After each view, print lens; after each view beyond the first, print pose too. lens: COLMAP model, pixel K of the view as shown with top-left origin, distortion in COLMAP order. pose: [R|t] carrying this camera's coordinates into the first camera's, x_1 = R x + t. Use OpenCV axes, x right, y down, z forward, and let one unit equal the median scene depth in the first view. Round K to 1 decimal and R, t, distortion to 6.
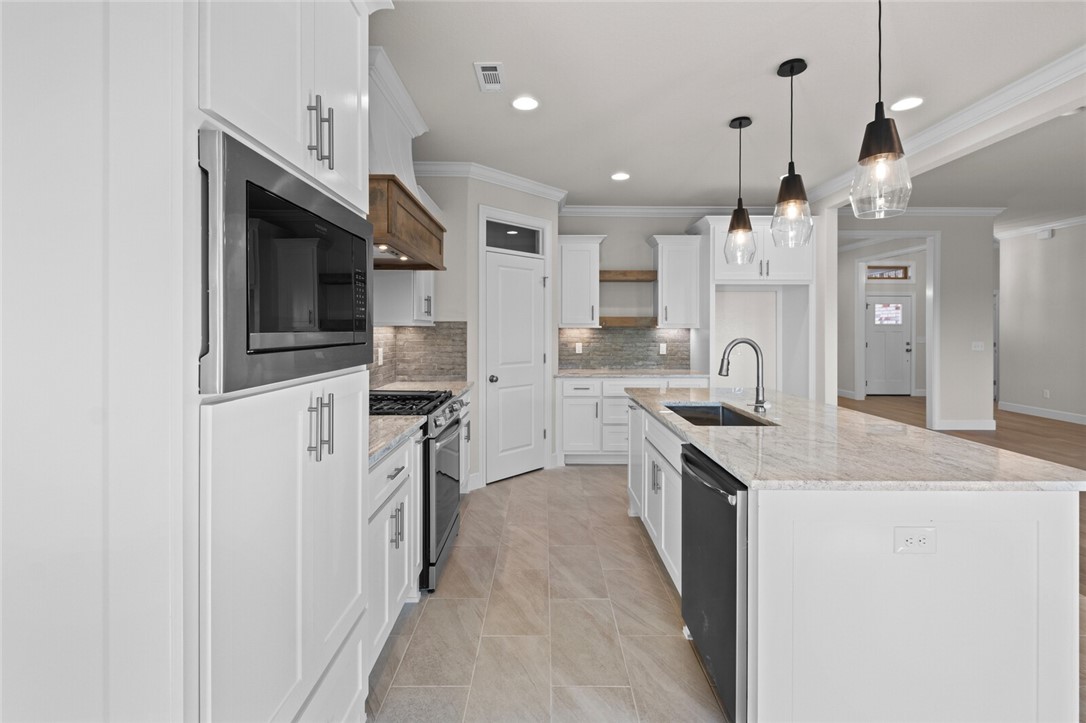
lens RADIAL K [[482.8, 0, 540.9], [0, 482.8, 330.1], [0, 0, 1]] dist [-0.000842, -0.000496]
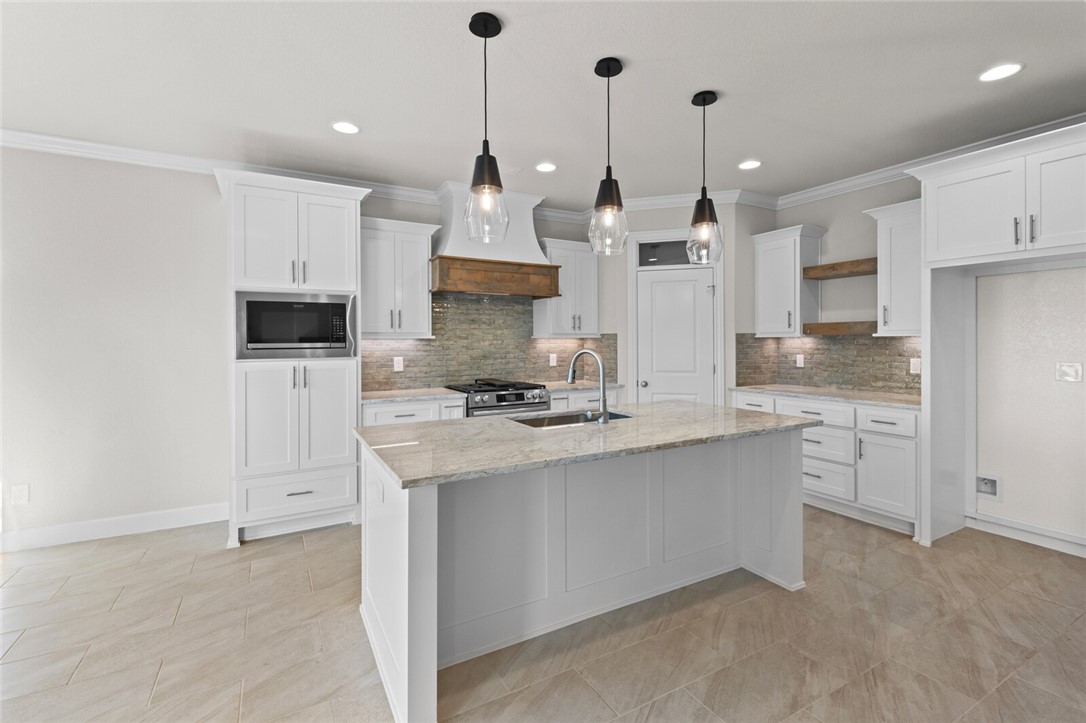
lens RADIAL K [[484.1, 0, 542.1], [0, 484.1, 340.8], [0, 0, 1]] dist [0.002059, 0.000080]
pose [[0.491060, -0.003554, -0.871118, 0.660763], [0.006181, 0.999981, -0.000595, -0.000152], [0.871104, -0.005092, 0.491073, 0.209791]]
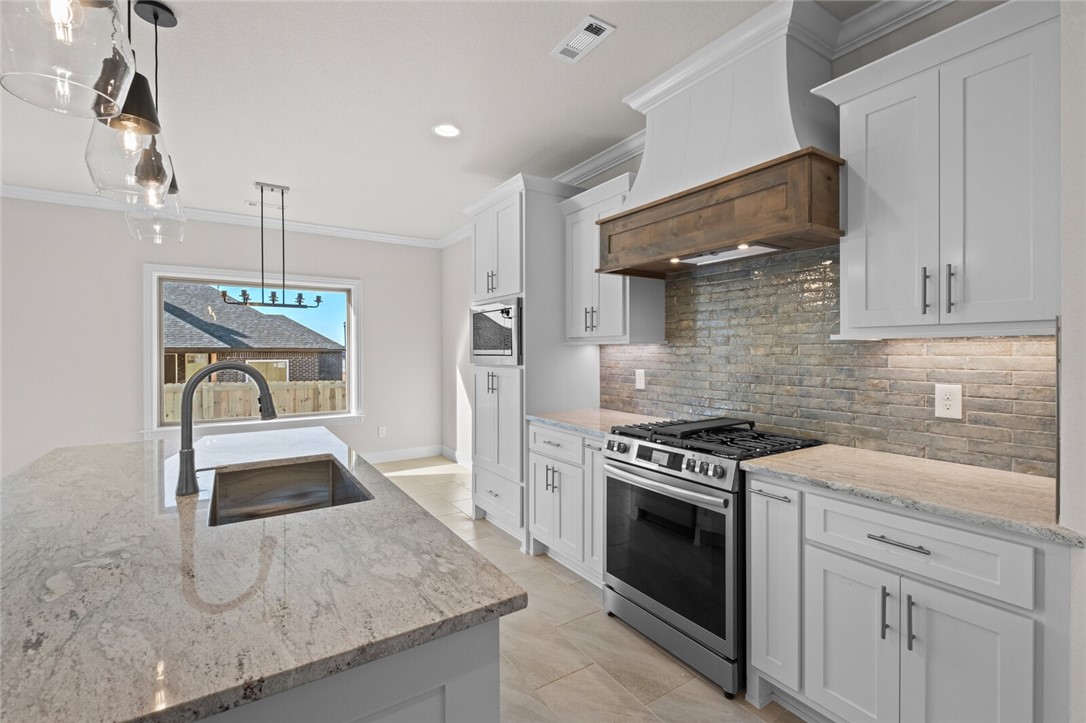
lens RADIAL K [[482.0, 0, 542.7], [0, 482.0, 351.6], [0, 0, 1]] dist [0.002287, -0.000312]
pose [[-0.835546, 0.001428, -0.549419, 0.218413], [0.000717, 0.999999, 0.001508, 0.002223], [0.549420, 0.000866, -0.835546, 0.888979]]
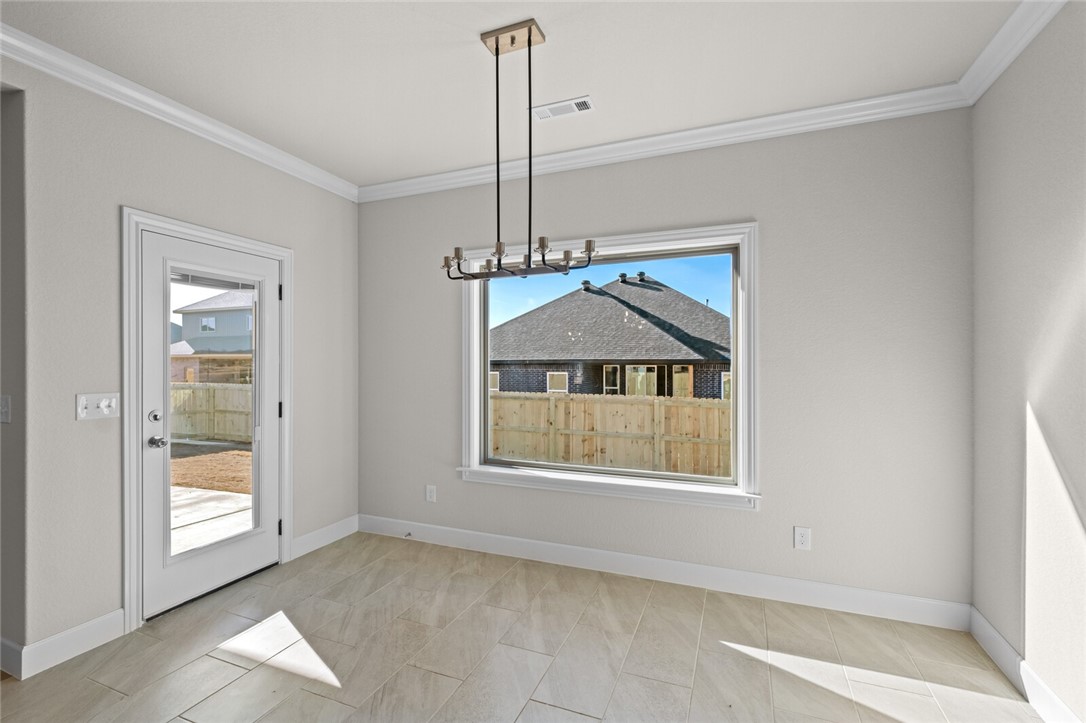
lens RADIAL K [[477.5, 0, 550.3], [0, 477.5, 363.0], [0, 0, 1]] dist [-0.000317, -0.000145]
pose [[-0.931467, -0.001965, 0.363821, -0.029838], [-0.001403, 0.999997, 0.001810, -0.001324], [-0.363823, 0.001175, -0.931467, 0.302153]]
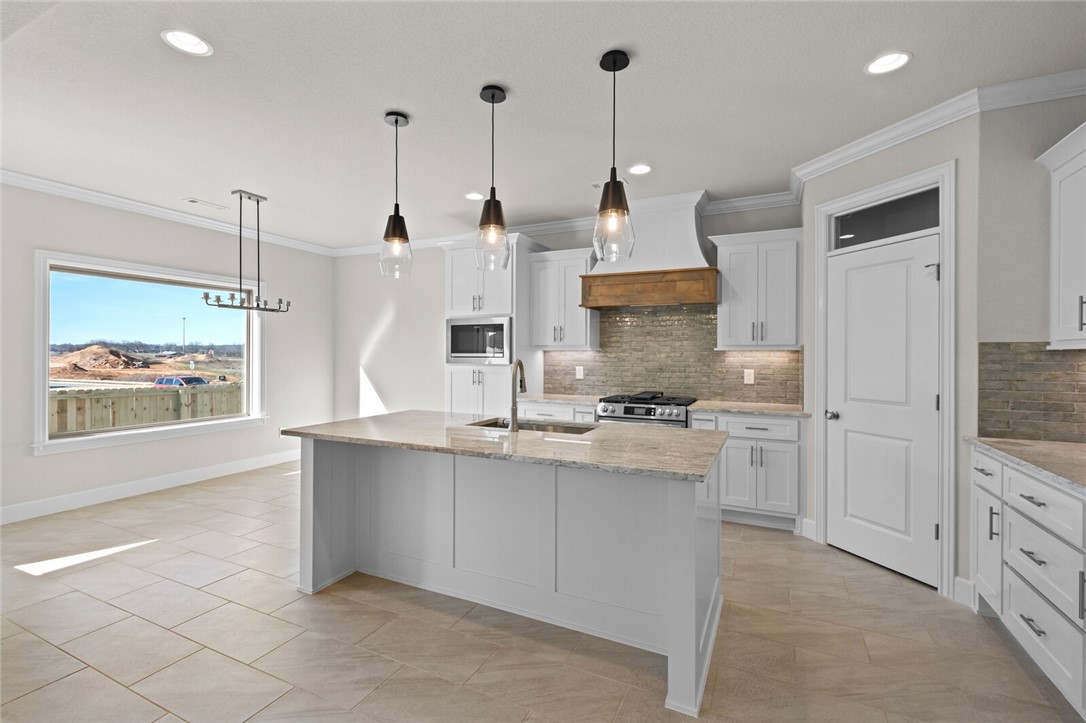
lens RADIAL K [[482.0, 0, 542.7], [0, 482.0, 351.6], [0, 0, 1]] dist [0.002287, -0.000312]
pose [[-0.424644, -0.007527, -0.905329, 0.713615], [-0.005179, 0.999969, -0.005885, 0.002449], [0.905346, 0.002190, -0.424670, 0.782323]]
